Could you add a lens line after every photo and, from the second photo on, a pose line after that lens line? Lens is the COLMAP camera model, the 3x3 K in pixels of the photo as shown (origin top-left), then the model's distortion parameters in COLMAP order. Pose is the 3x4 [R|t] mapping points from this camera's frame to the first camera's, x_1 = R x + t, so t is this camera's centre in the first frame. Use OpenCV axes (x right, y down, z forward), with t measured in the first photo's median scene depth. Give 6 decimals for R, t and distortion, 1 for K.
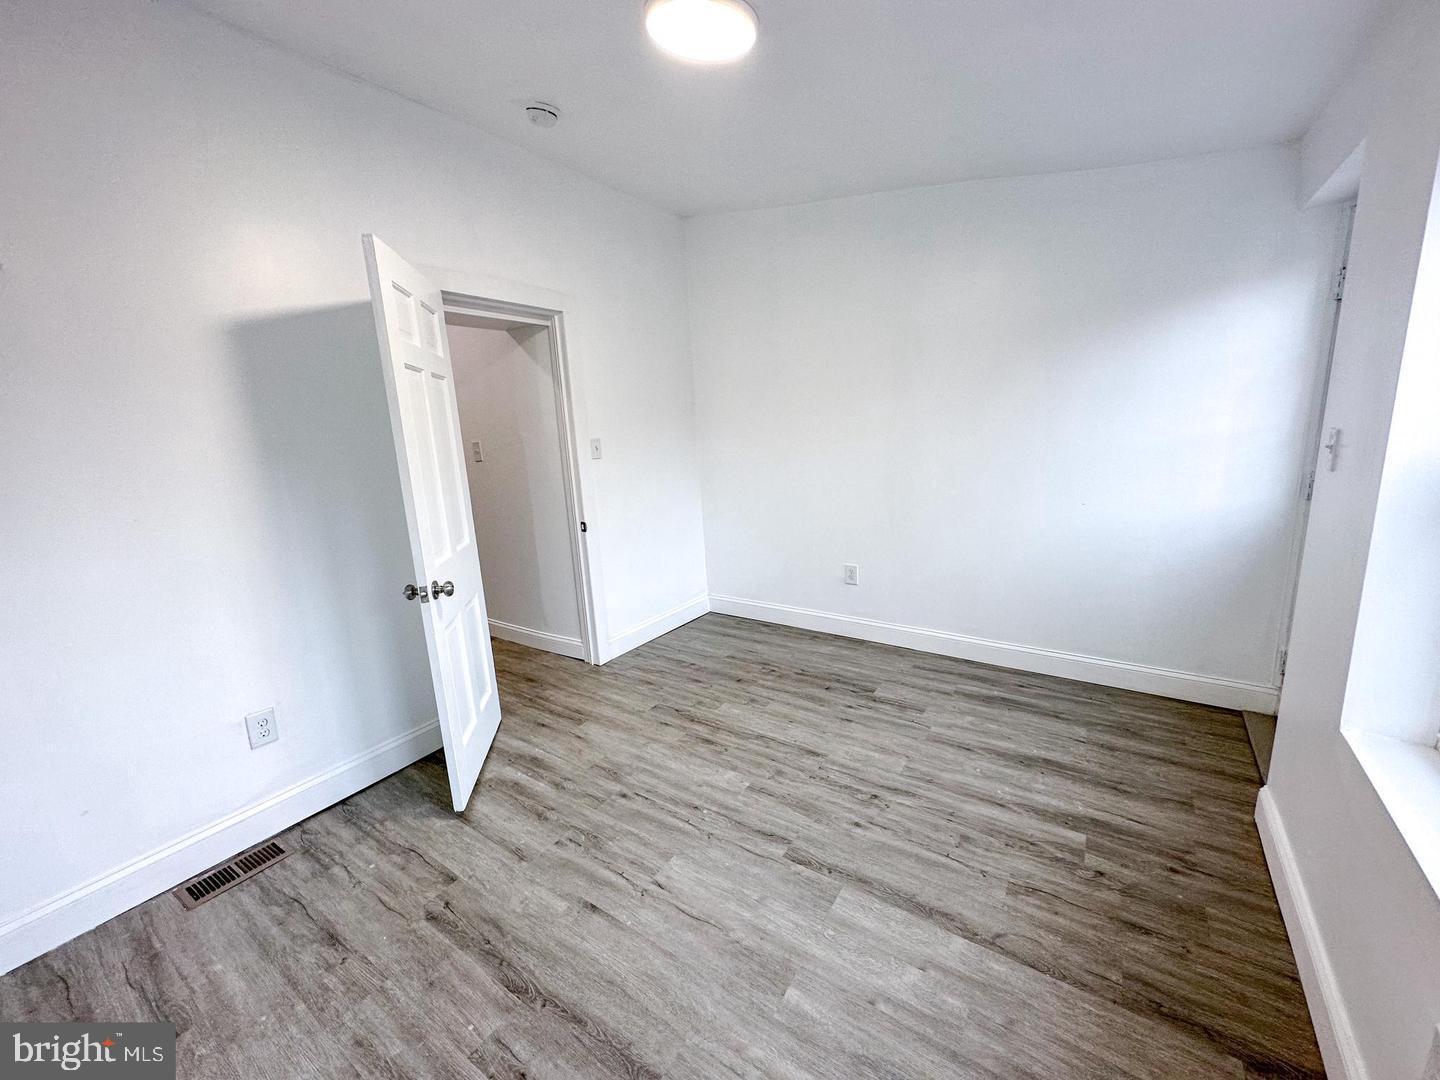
lens RADIAL K [[578.0, 0, 723.0], [0, 578.0, 539.1], [0, 0, 1]] dist [-0.010757, 0.002788]
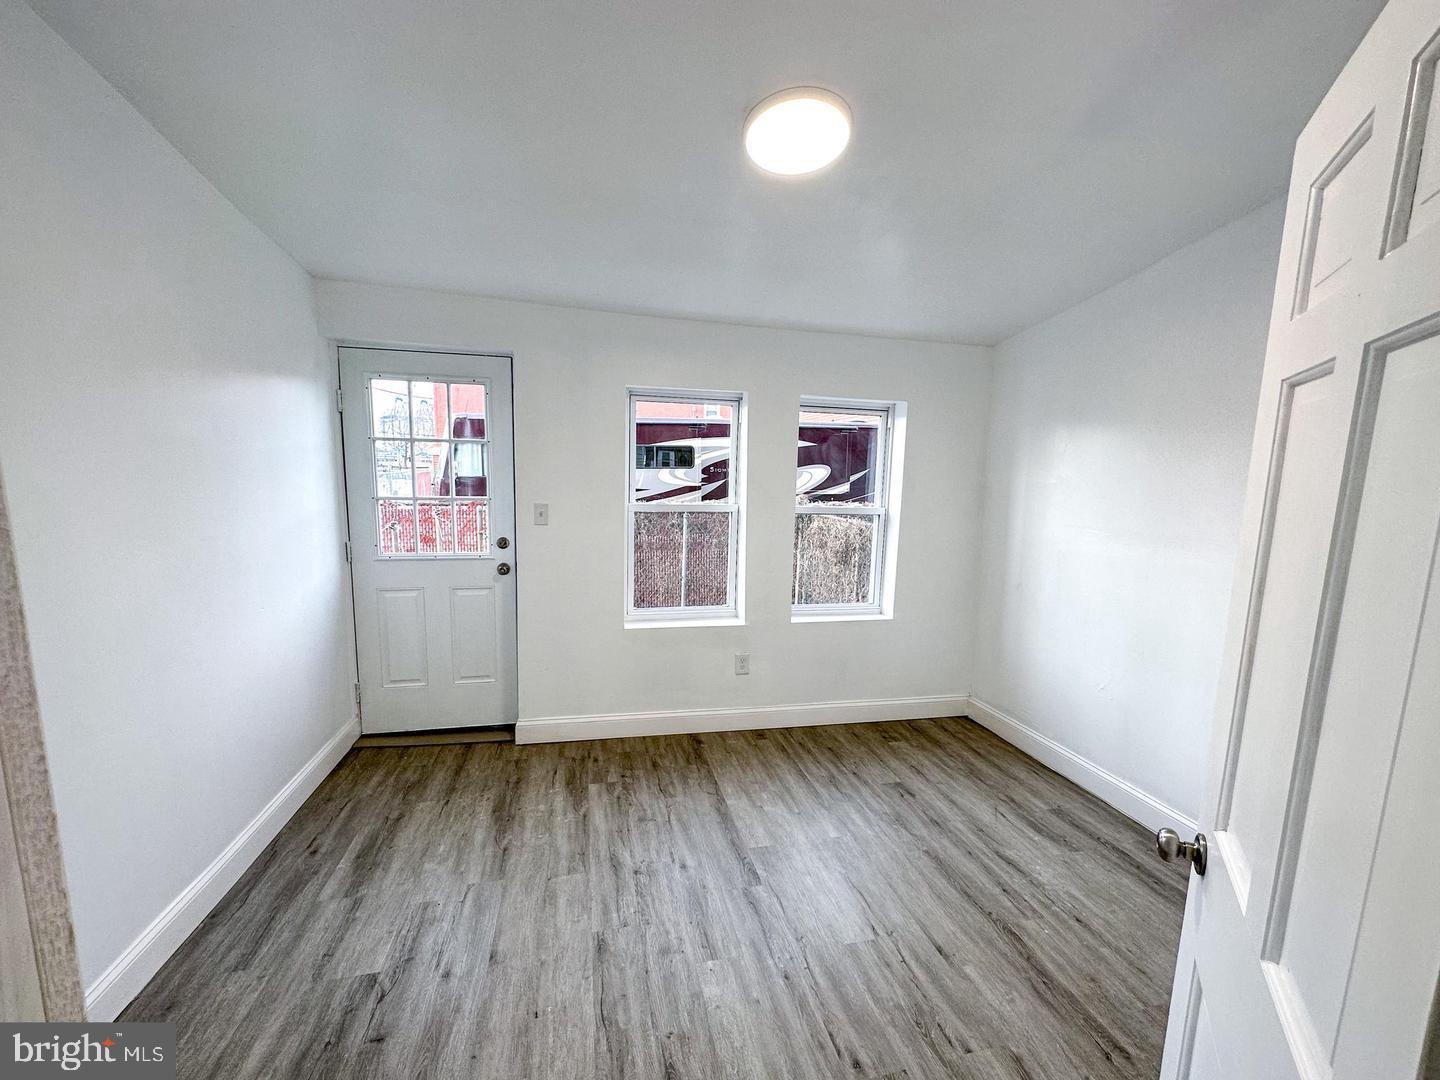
lens RADIAL K [[578.0, 0, 718.5], [0, 578.0, 547.0], [0, 0, 1]] dist [-0.010757, 0.002788]
pose [[-0.735187, -0.058854, 0.675305, -0.489040], [0.150020, 0.957394, 0.246762, -0.322324], [-0.661055, 0.282725, -0.695034, 1.470808]]
